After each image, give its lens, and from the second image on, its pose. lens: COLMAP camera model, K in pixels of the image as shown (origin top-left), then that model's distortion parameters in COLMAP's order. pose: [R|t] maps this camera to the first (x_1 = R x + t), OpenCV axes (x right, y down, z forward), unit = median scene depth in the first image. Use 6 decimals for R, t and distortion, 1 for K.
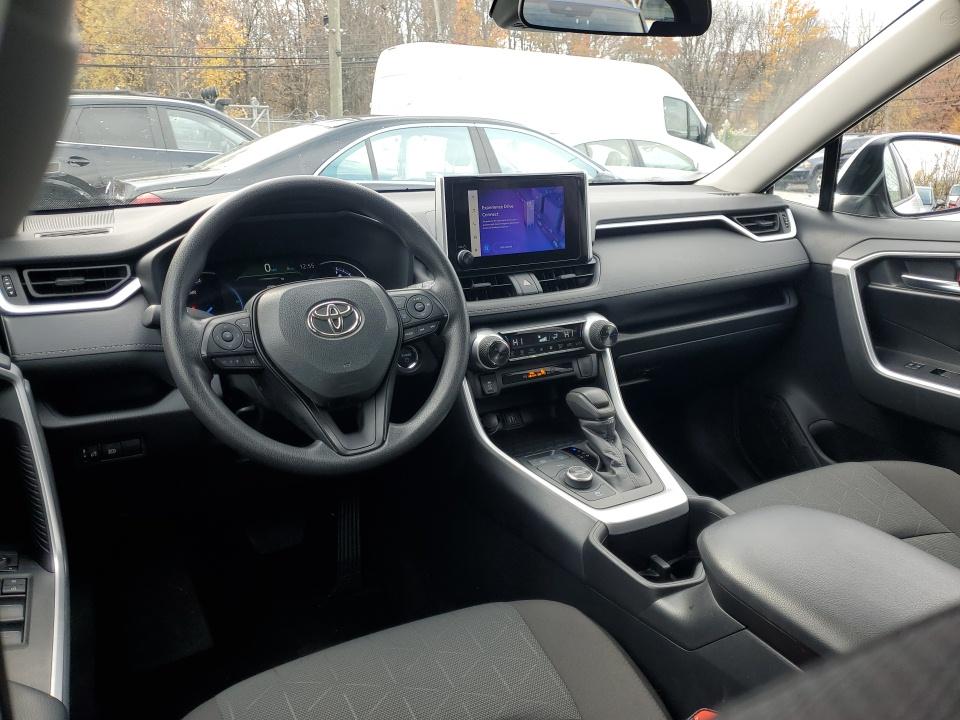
lens RADIAL K [[707.3, 0, 480.0], [0, 707.3, 360.0], [0, 0, 1]] dist [0.040930, 0.005258]
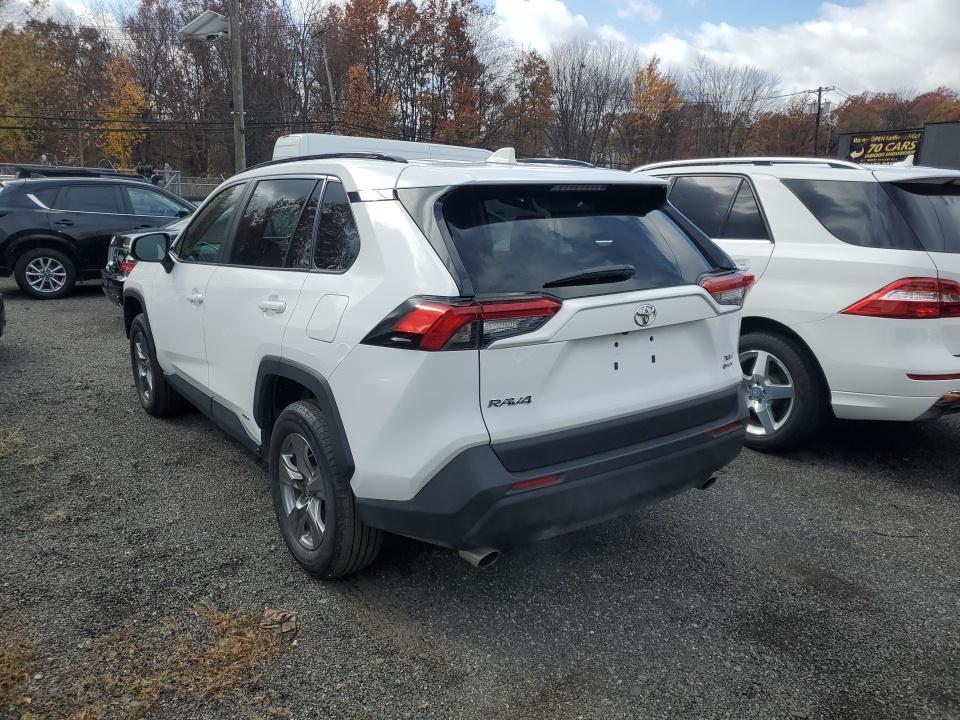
lens RADIAL K [[707.3, 0, 480.0], [0, 707.3, 360.0], [0, 0, 1]] dist [0.040930, 0.005258]
pose [[0.991195, -0.027951, 0.129428, 0.015323], [0.036693, 0.997167, -0.065664, 0.024051], [-0.127226, 0.069835, 0.989412, -0.099502]]
